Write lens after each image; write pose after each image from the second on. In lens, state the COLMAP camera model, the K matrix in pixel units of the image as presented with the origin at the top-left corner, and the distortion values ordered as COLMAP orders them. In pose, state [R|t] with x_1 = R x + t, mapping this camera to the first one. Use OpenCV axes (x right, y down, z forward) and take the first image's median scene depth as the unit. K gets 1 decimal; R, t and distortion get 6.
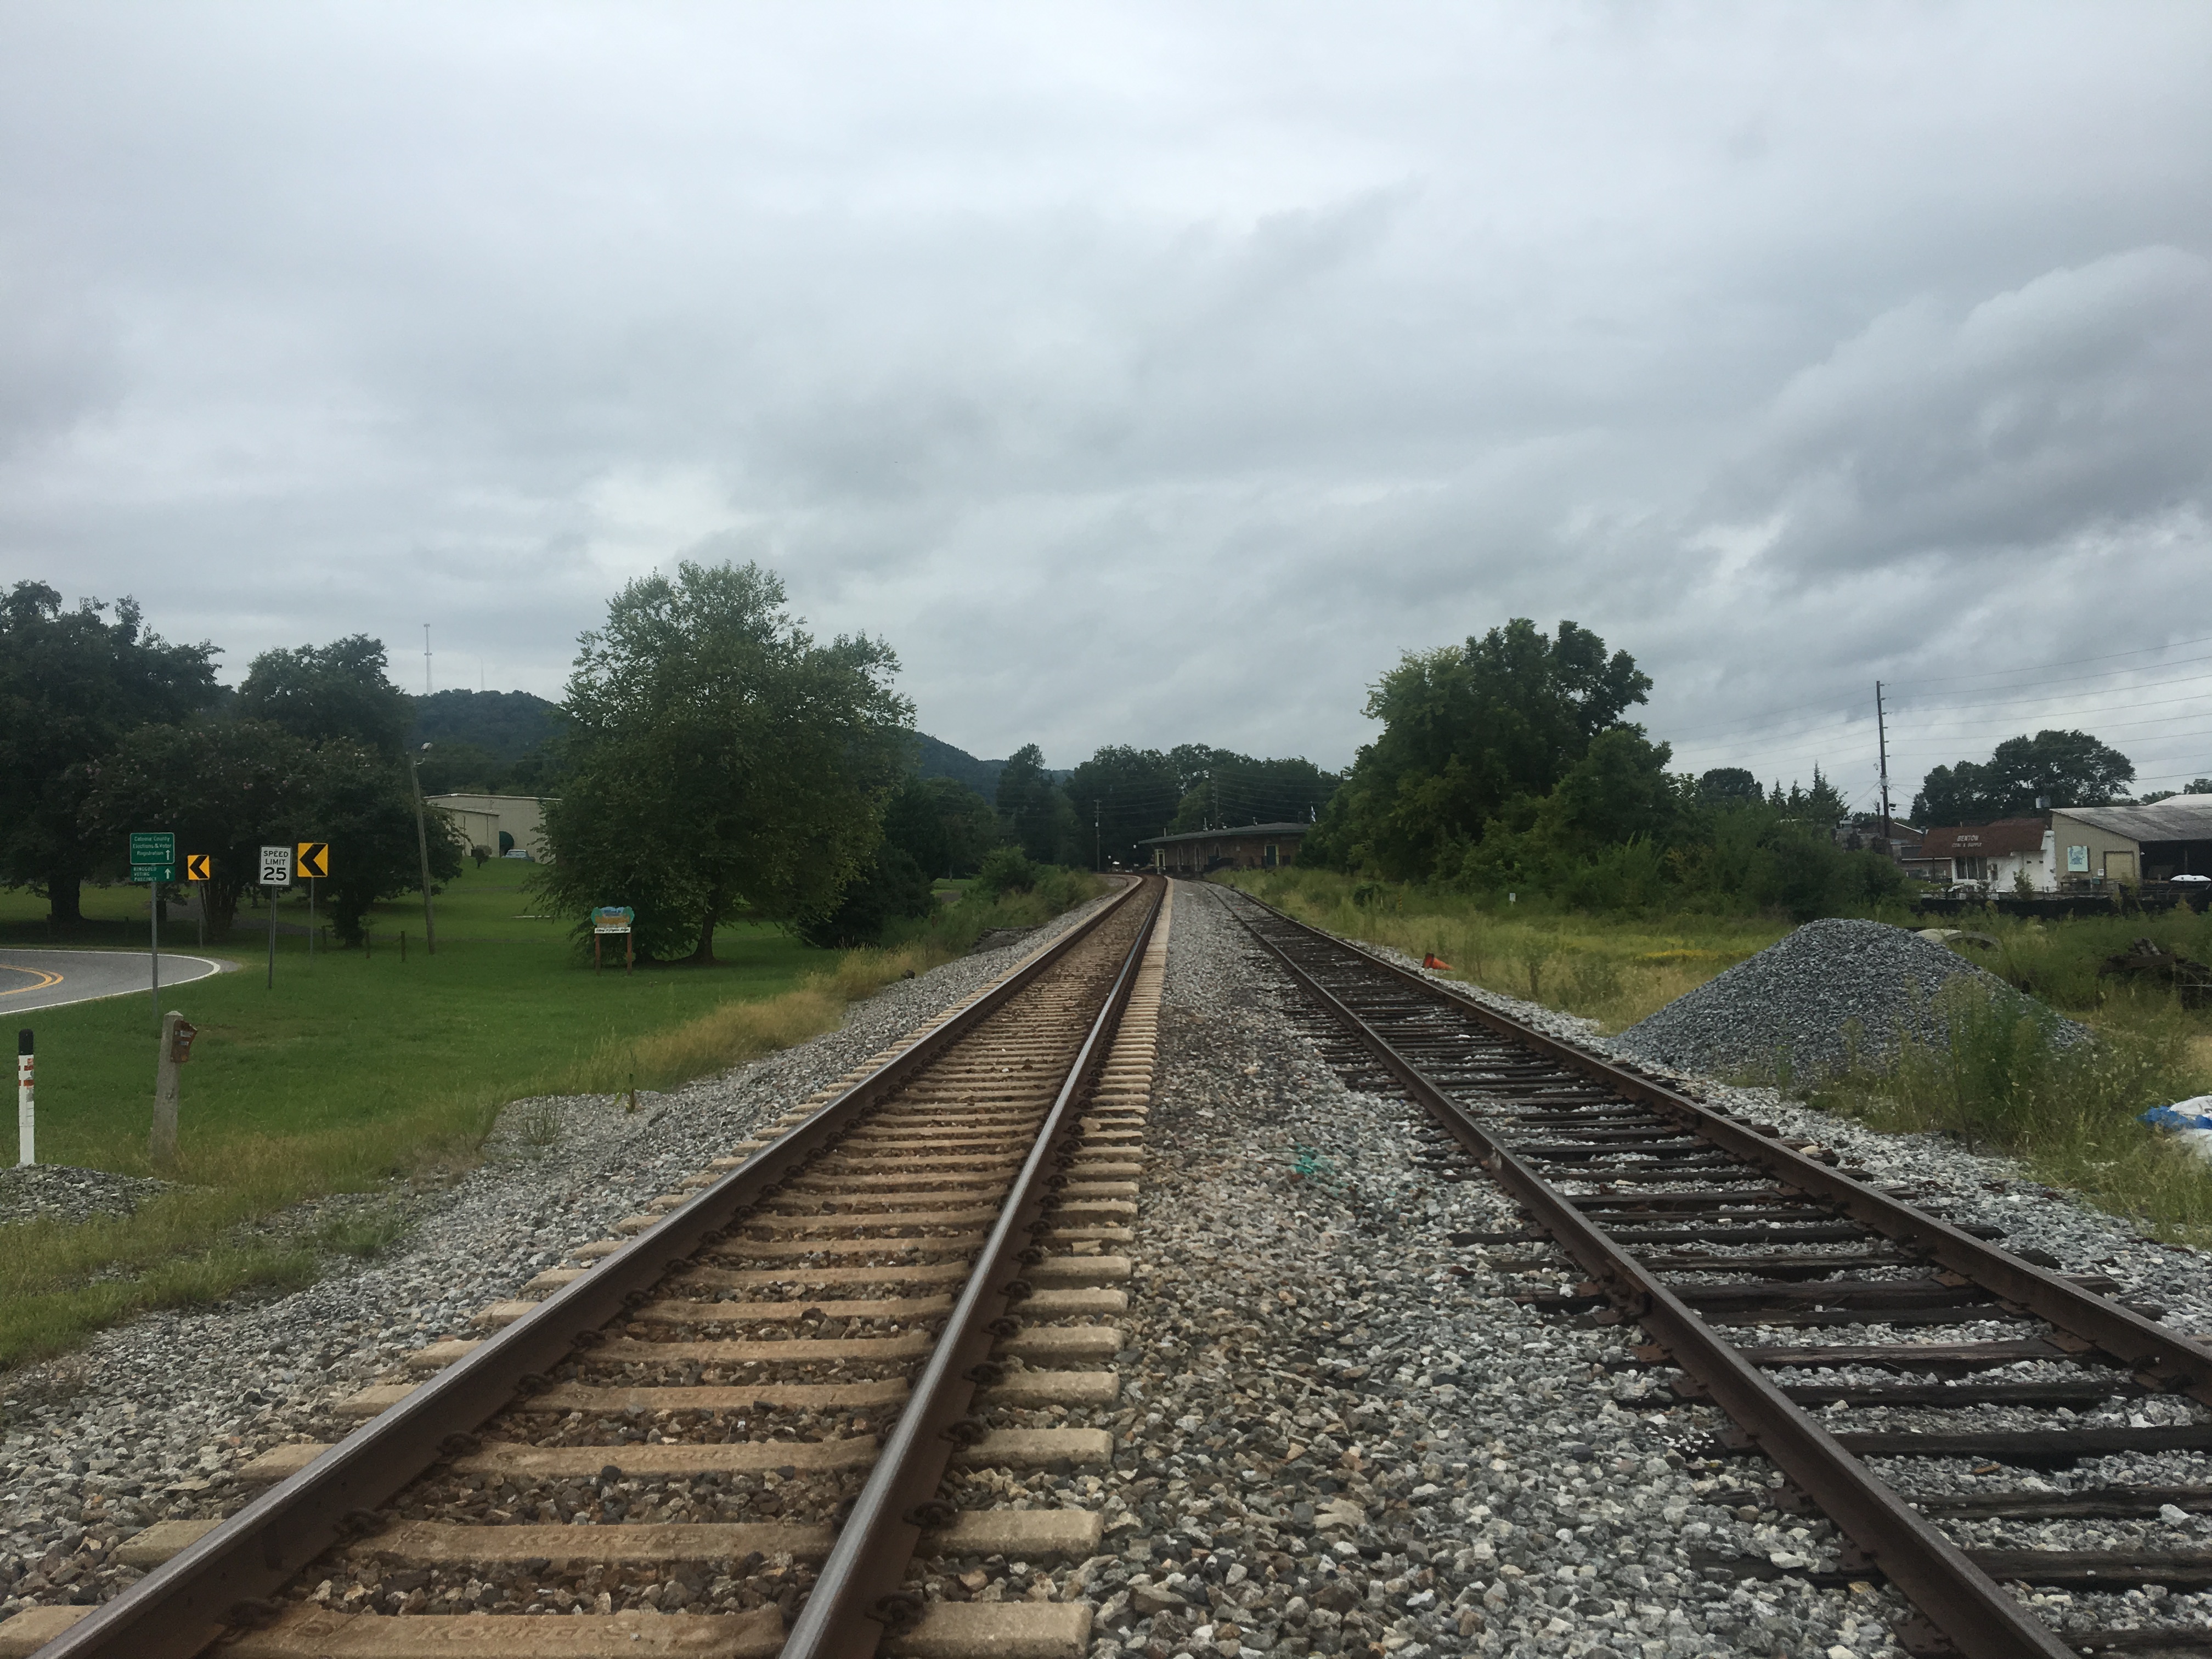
lens RADIAL K [[1816.5, 0, 1065.8], [0, 1816.5, 832.1], [0, 0, 1]] dist [0.063456, -0.109699]
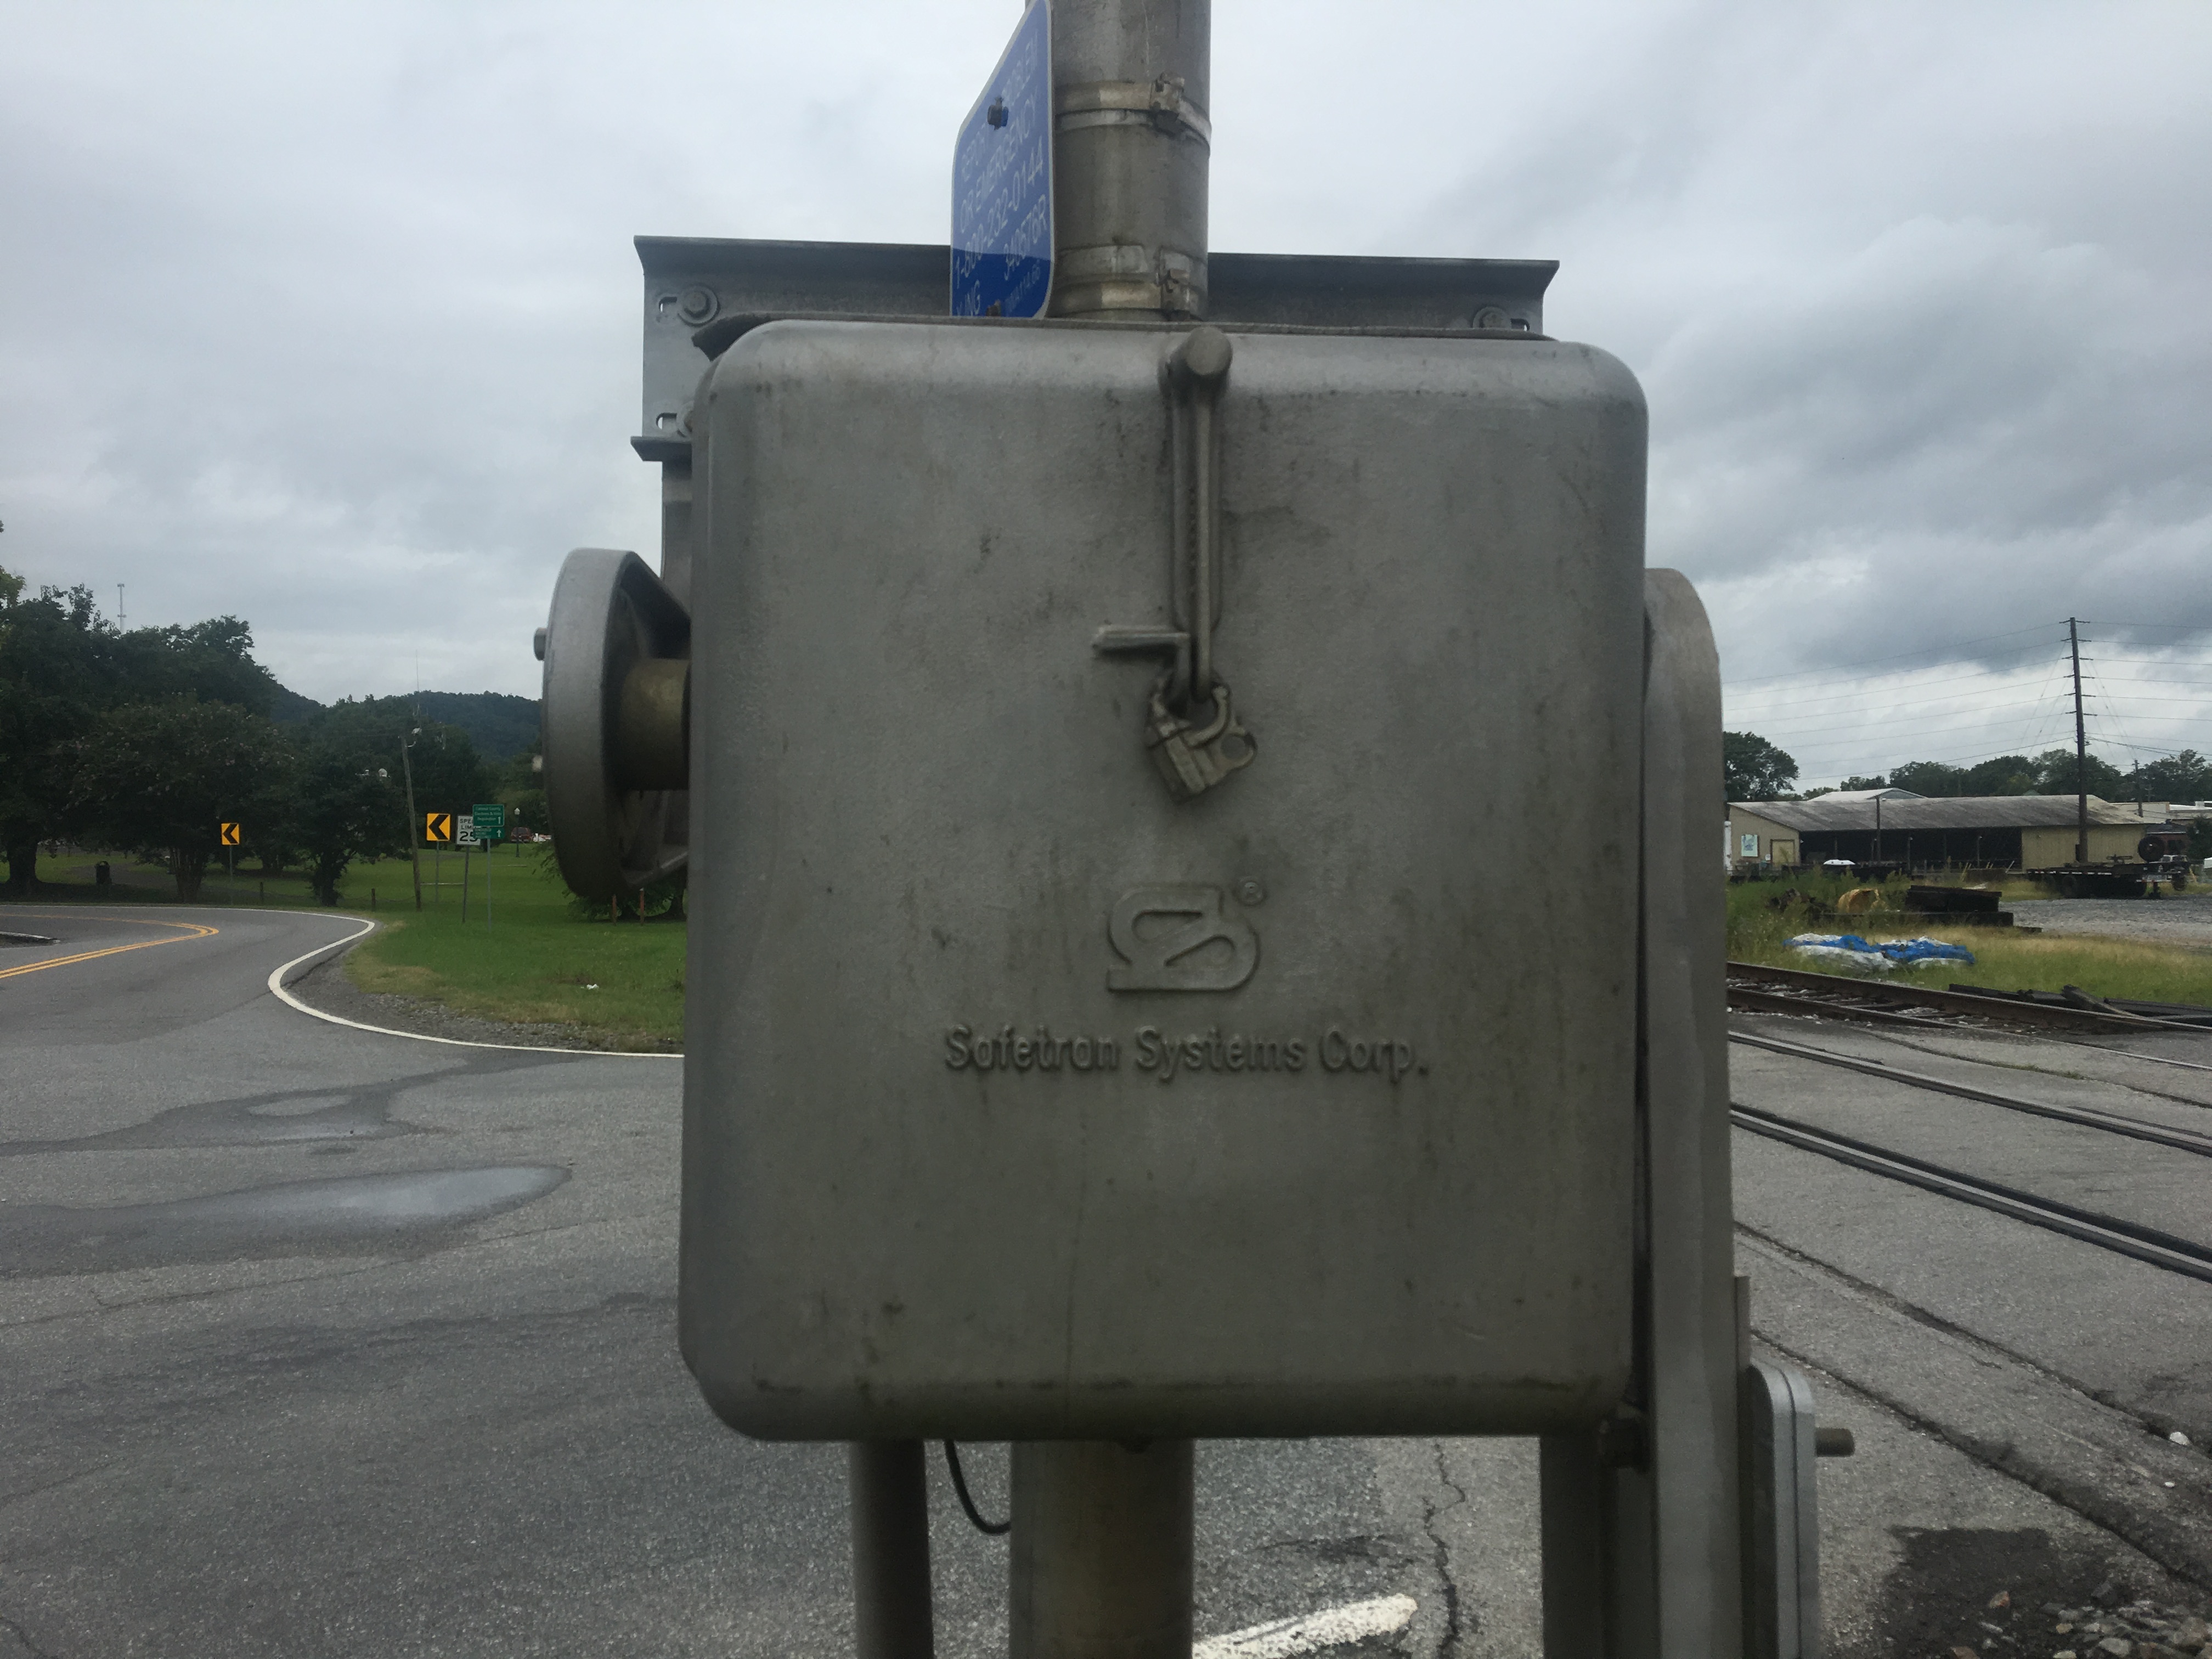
lens RADIAL K [[1816.5, 0, 1065.8], [0, 1816.5, 832.1], [0, 0, 1]] dist [0.063456, -0.109699]
pose [[0.989164, 0.010562, 0.146431, -0.062542], [-0.012010, 0.999887, 0.009013, 0.000759], [-0.146320, -0.010674, 0.989180, -0.111942]]
